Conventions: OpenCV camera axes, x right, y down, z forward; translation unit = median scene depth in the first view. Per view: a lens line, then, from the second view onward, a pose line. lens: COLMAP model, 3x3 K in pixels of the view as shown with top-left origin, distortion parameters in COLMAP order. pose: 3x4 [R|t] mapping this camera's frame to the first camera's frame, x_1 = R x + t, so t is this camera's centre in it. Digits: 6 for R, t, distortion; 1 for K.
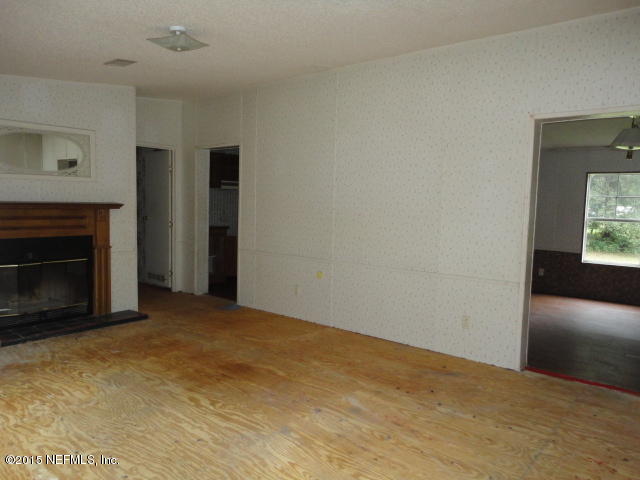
lens RADIAL K [[477.2, 0, 320.9], [0, 477.2, 241.0], [0, 0, 1]] dist [0.015451, -0.010891]
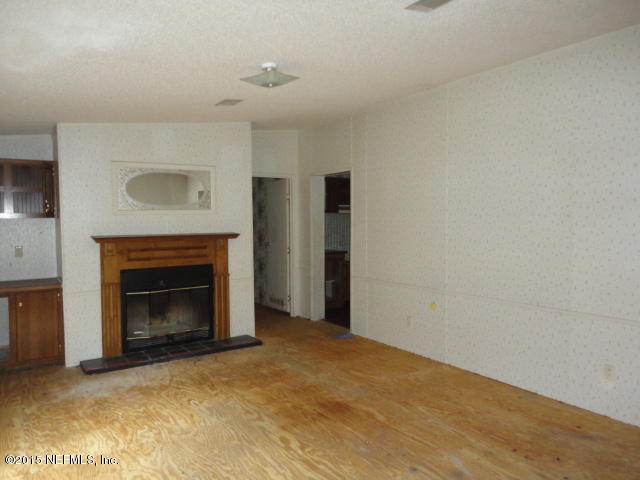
lens RADIAL K [[477.2, 0, 317.7], [0, 477.2, 239.9], [0, 0, 1]] dist [0.015451, -0.010891]
pose [[0.957277, -0.015836, -0.288738, 0.066951], [0.005007, 0.999257, -0.038204, -0.029142], [0.289128, 0.035127, 0.956646, 0.062072]]
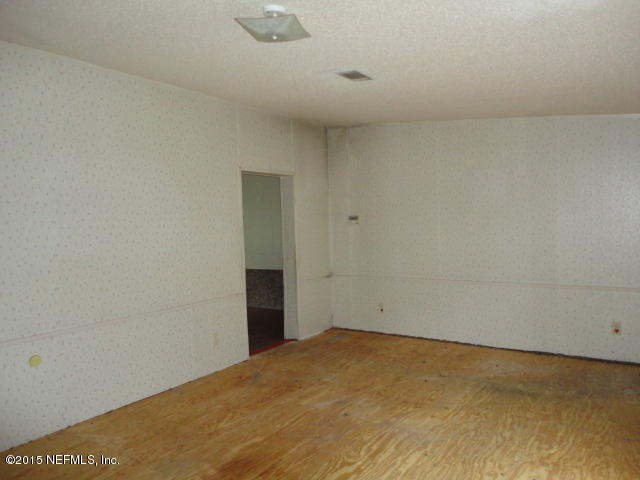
lens RADIAL K [[477.2, 0, 324.1], [0, 477.2, 238.9], [0, 0, 1]] dist [0.015451, -0.010891]
pose [[-0.105857, -0.053201, 0.992957, -0.851175], [0.112765, 0.991484, 0.065144, -0.112105], [-0.987967, 0.118866, -0.098956, 0.846199]]
